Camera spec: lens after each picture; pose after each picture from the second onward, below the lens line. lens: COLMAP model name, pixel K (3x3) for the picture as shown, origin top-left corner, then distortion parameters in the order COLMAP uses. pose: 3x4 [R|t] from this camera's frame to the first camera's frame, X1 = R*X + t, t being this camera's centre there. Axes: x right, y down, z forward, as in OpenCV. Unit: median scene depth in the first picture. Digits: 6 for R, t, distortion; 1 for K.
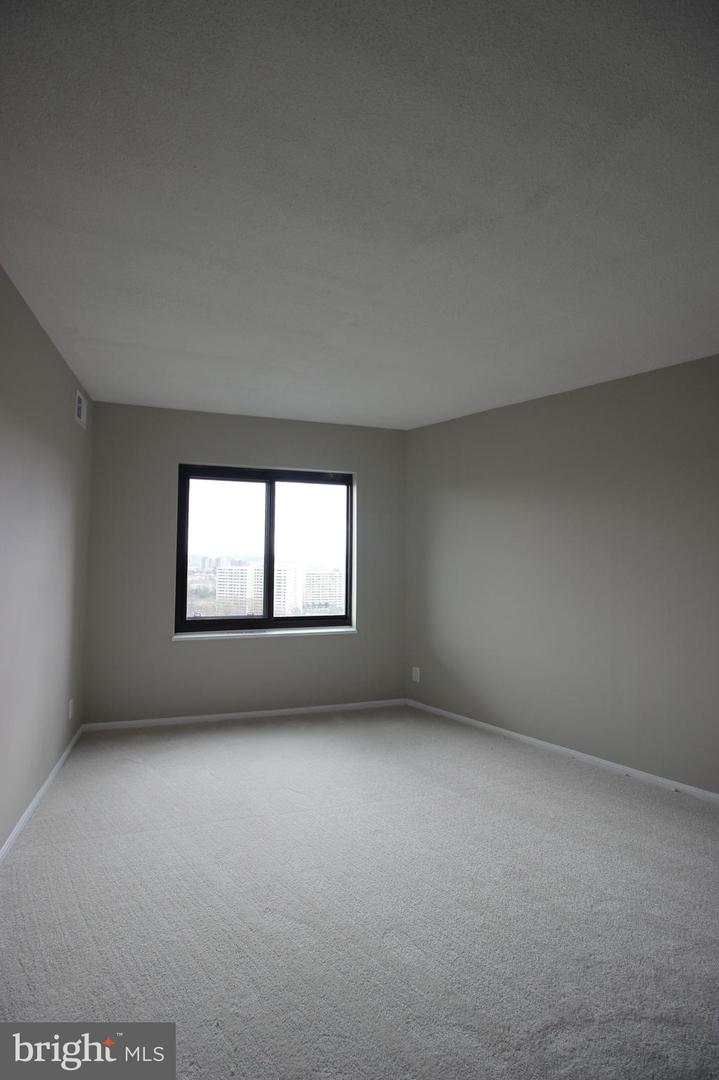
lens RADIAL K [[514.1, 0, 359.5], [0, 514.1, 540.0], [0, 0, 1]] dist [0.000701, 0.000072]
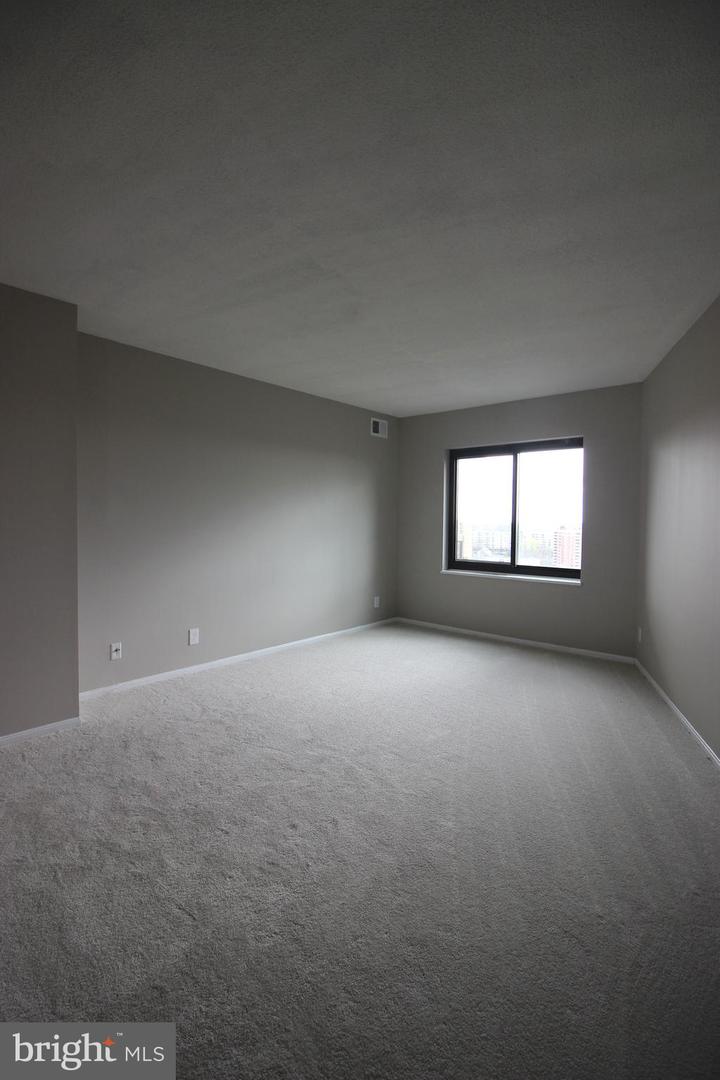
lens RADIAL K [[514.1, 0, 360.0], [0, 514.1, 540.0], [0, 0, 1]] dist [0.000701, 0.000072]
pose [[0.494994, 0.030093, -0.868375, 0.737886], [0.017455, 0.998854, 0.044564, 0.031061], [0.868721, -0.037217, 0.493901, 0.081447]]
